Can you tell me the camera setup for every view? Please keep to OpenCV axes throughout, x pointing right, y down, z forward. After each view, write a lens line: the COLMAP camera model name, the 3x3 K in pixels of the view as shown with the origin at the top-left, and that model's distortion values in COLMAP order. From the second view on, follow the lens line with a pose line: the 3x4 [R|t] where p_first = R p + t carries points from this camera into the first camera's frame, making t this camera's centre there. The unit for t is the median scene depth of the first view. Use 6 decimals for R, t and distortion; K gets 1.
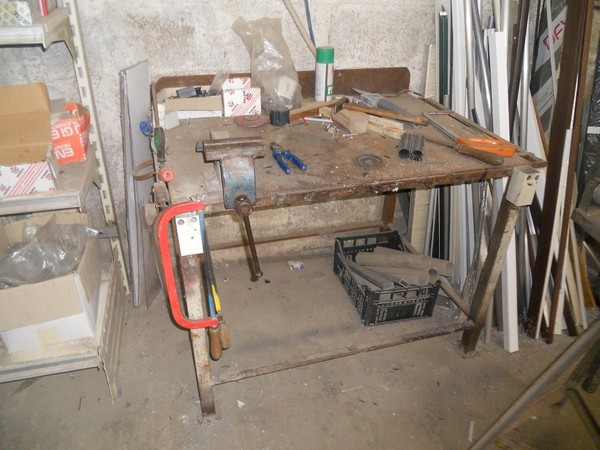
lens RADIAL K [[469.3, 0, 298.7], [0, 469.3, 226.9], [0, 0, 1]] dist [-0.037532, 0.019398]
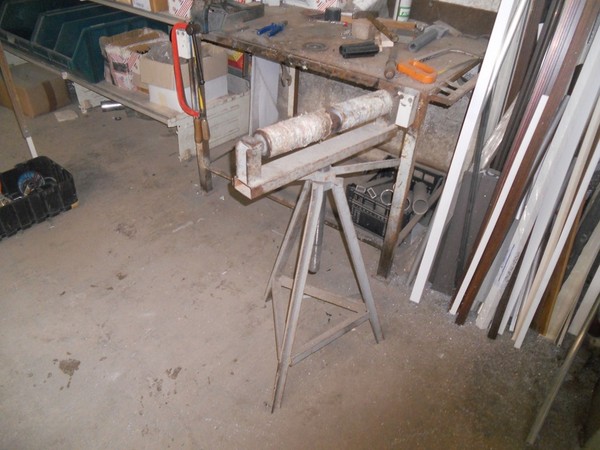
lens RADIAL K [[469.3, 0, 301.1], [0, 469.3, 213.8], [0, 0, 1]] dist [-0.037532, 0.019398]
pose [[0.613104, 0.472684, -0.632987, 0.966021], [-0.443519, 0.869010, 0.219346, -0.006314], [0.653754, 0.146260, 0.742438, 0.082673]]
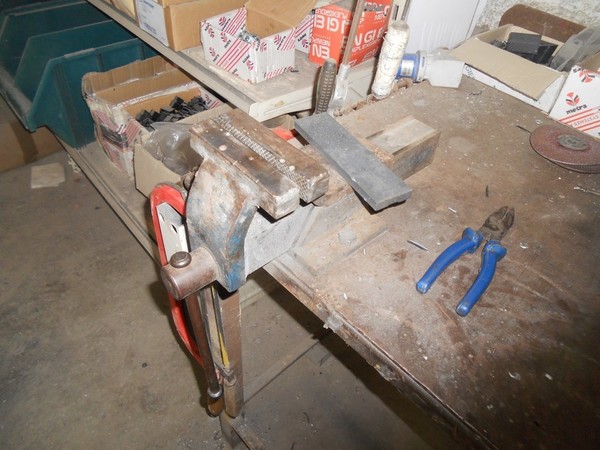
lens RADIAL K [[469.3, 0, 301.2], [0, 469.3, 223.3], [0, 0, 1]] dist [-0.037532, 0.019398]
pose [[0.441165, 0.620286, -0.648551, 0.124475], [-0.522311, 0.765140, 0.376501, -0.202530], [0.729770, 0.172646, 0.661535, 0.511274]]
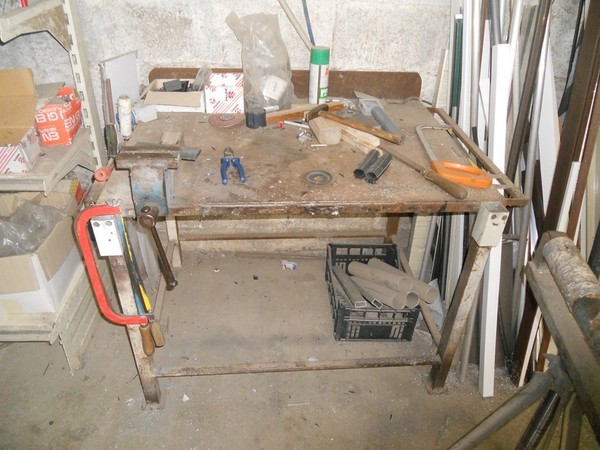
lens RADIAL K [[469.3, 0, 299.1], [0, 469.3, 225.5], [0, 0, 1]] dist [-0.037532, 0.019398]
pose [[0.977456, 0.126772, -0.168846, 0.239158], [-0.119417, 0.991425, 0.053065, -0.077633], [0.174125, -0.031705, 0.984213, 0.052406]]
